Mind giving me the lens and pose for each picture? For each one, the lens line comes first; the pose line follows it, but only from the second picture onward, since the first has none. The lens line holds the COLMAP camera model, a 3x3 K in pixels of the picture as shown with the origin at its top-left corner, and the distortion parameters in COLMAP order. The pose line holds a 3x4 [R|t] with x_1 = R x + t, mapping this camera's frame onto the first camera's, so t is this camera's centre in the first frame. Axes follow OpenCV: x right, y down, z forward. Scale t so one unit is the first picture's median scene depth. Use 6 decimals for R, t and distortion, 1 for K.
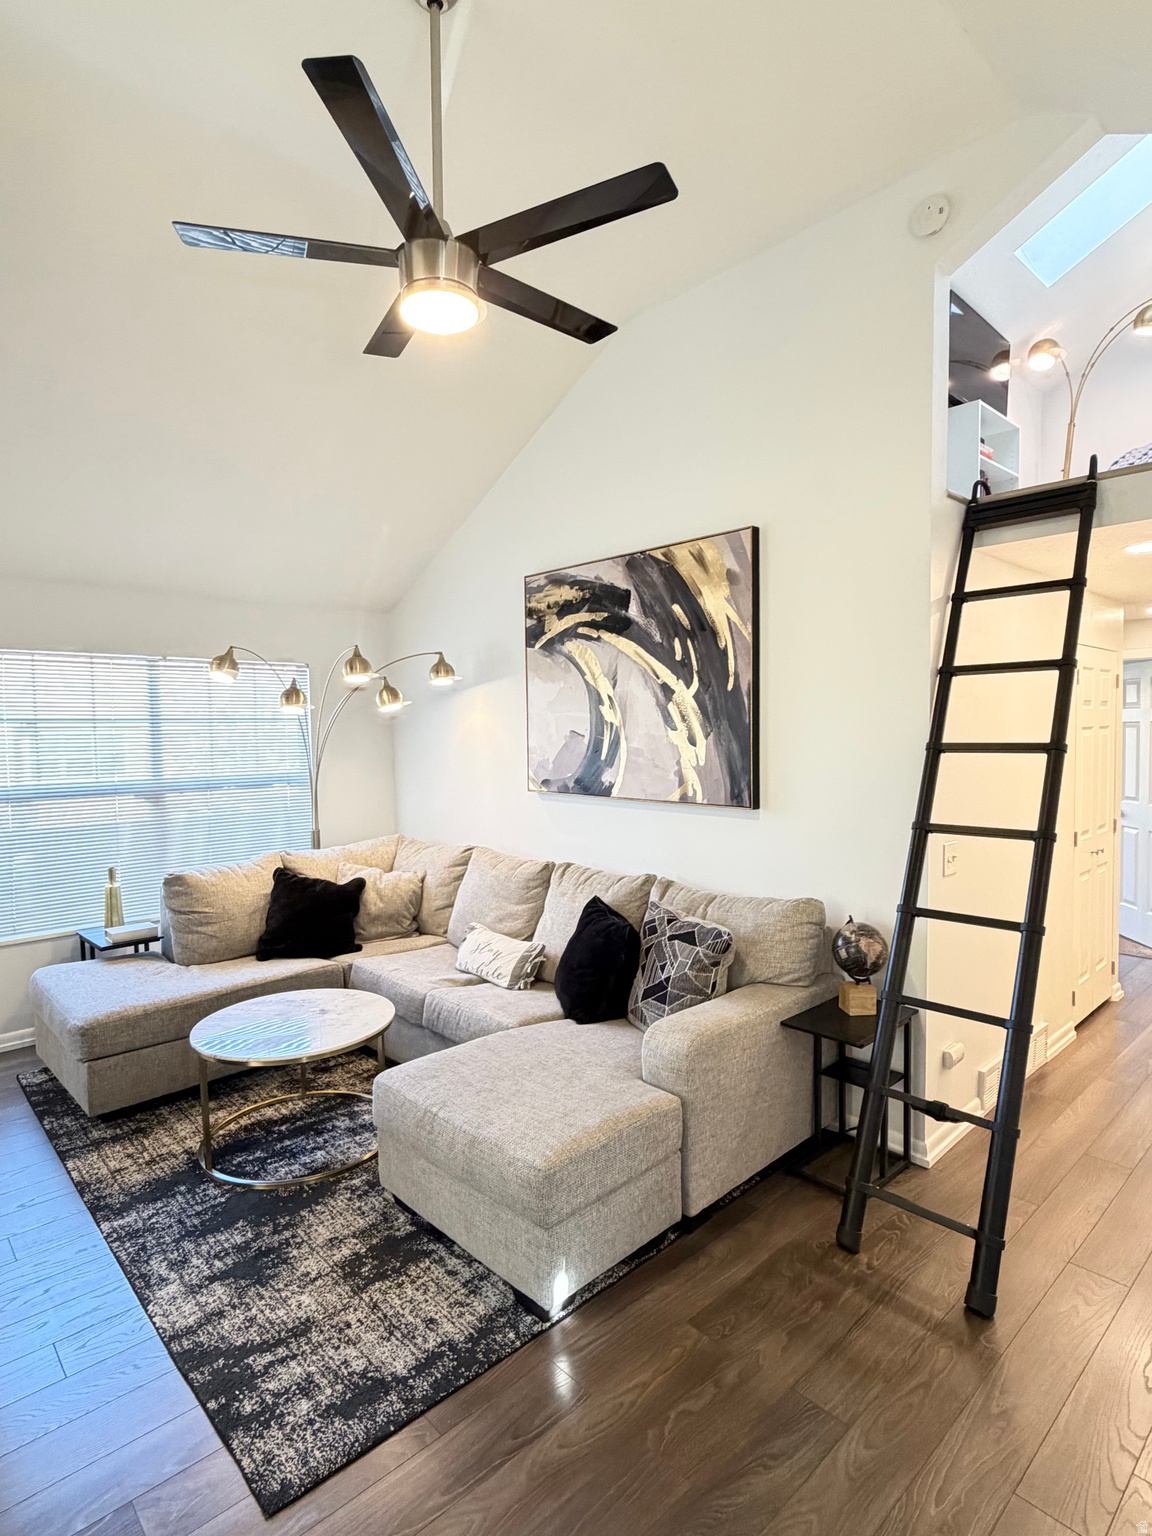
lens RADIAL K [[803.1, 0, 570.8], [0, 803.1, 764.6], [0, 0, 1]] dist [-0.006892, -0.001294]
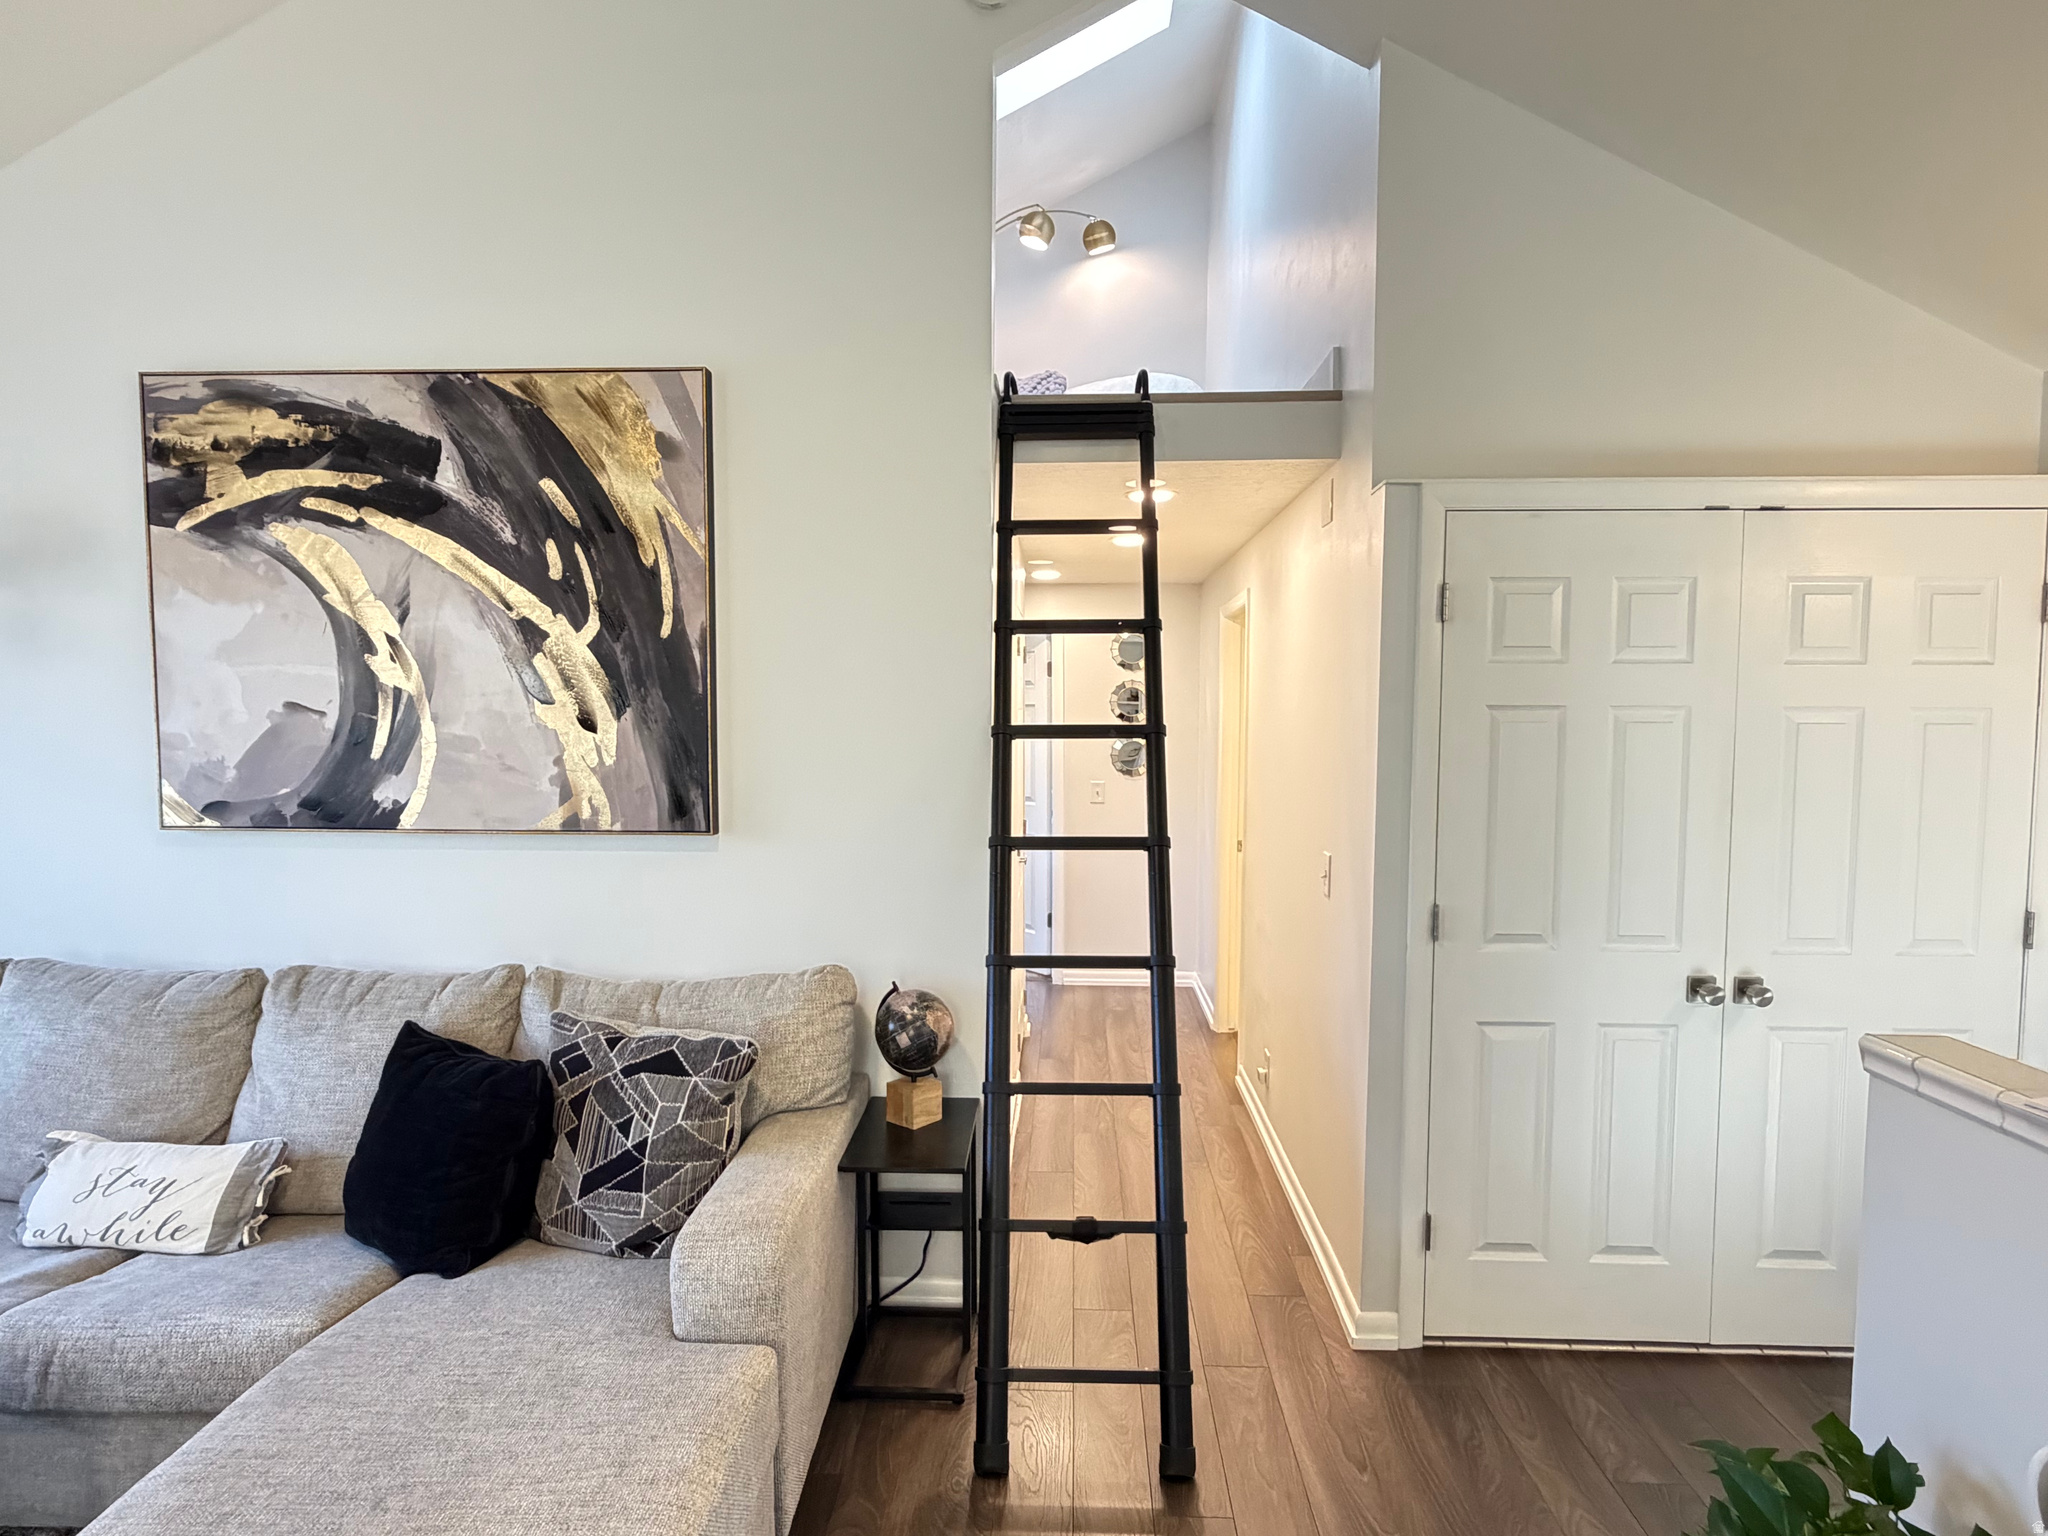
lens RADIAL K [[1136.8, 0, 1020.1], [0, 1136.8, 776.1], [0, 0, 1]] dist [-0.003863, 0.002320]
pose [[0.715013, -0.029327, 0.698496, -0.206328], [0.021020, 0.999570, 0.020451, -0.001609], [-0.698795, 0.000060, 0.715322, 0.212861]]
